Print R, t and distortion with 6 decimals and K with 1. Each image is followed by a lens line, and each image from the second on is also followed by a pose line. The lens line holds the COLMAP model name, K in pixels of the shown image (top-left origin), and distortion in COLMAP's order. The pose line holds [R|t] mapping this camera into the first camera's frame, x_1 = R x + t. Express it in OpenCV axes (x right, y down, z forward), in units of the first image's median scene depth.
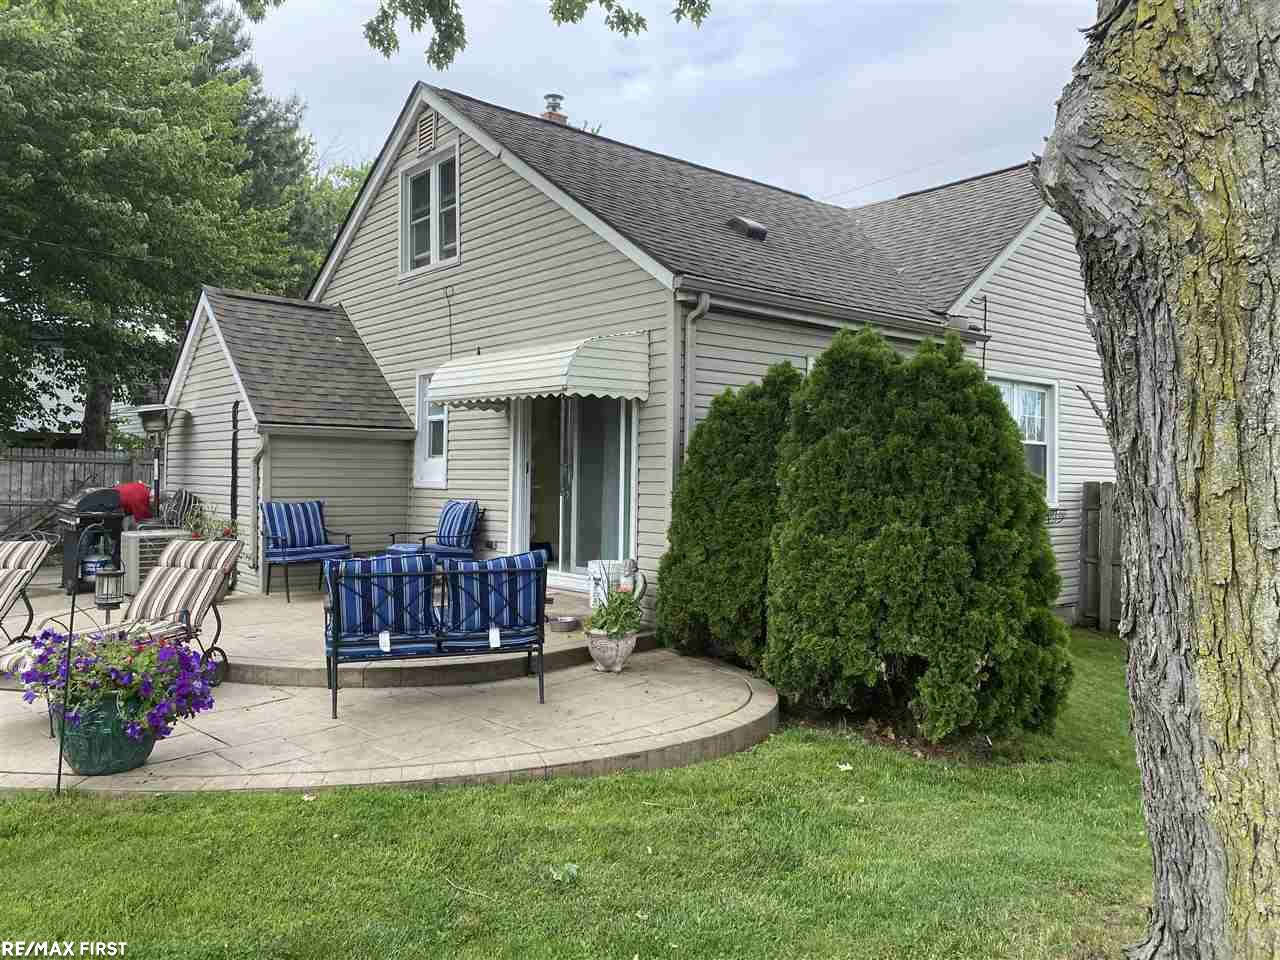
lens RADIAL K [[970.5, 0, 642.0], [0, 970.5, 476.8], [0, 0, 1]] dist [-0.012786, -0.007684]
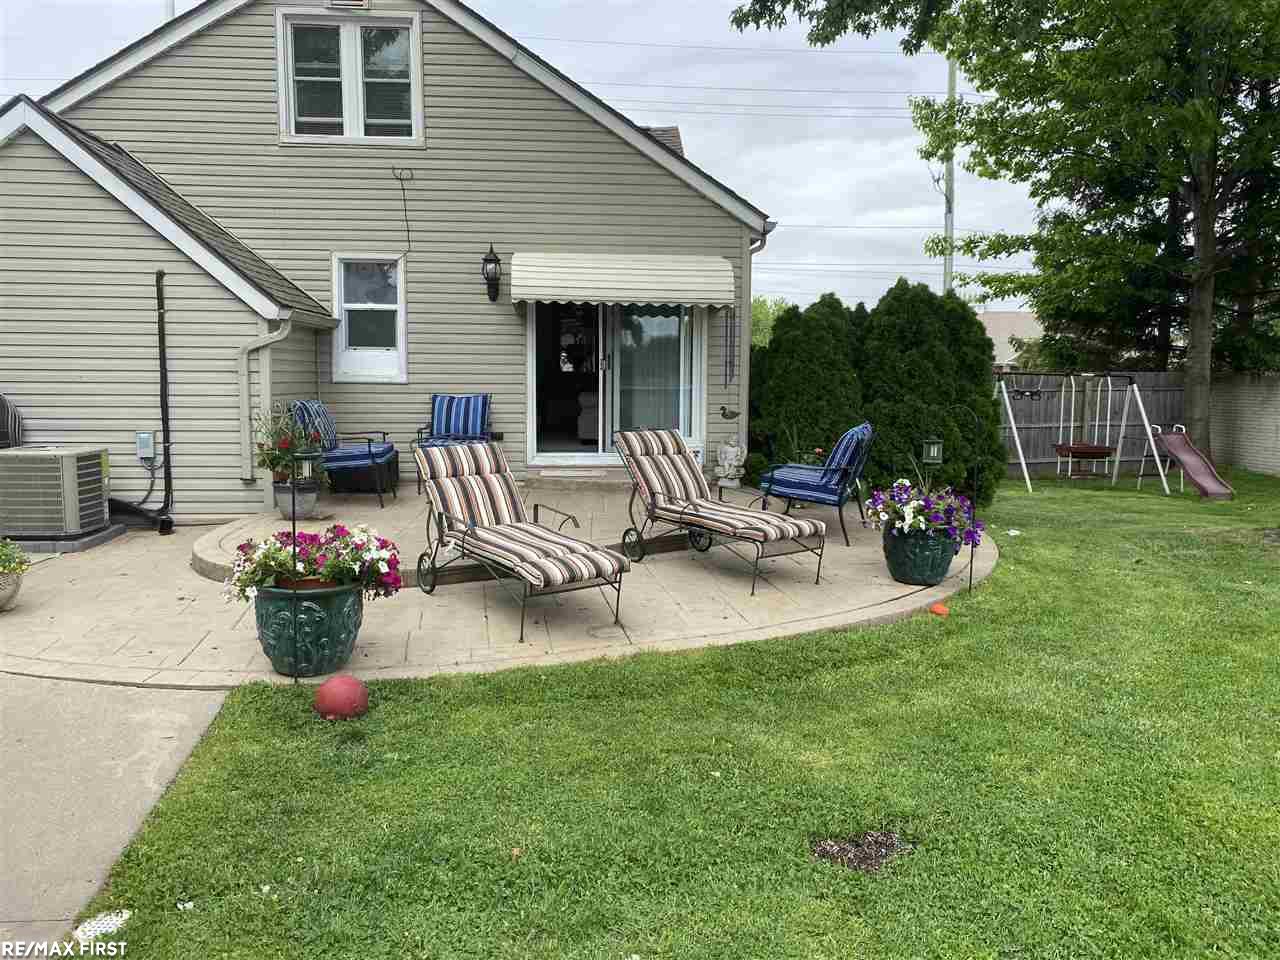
lens RADIAL K [[970.5, 0, 644.9], [0, 970.5, 483.5], [0, 0, 1]] dist [-0.012786, -0.007684]
pose [[0.584605, -0.096058, 0.805612, -0.830229], [-0.000675, 0.992908, 0.118880, -0.002686], [-0.811318, -0.070042, 0.580394, 0.227749]]
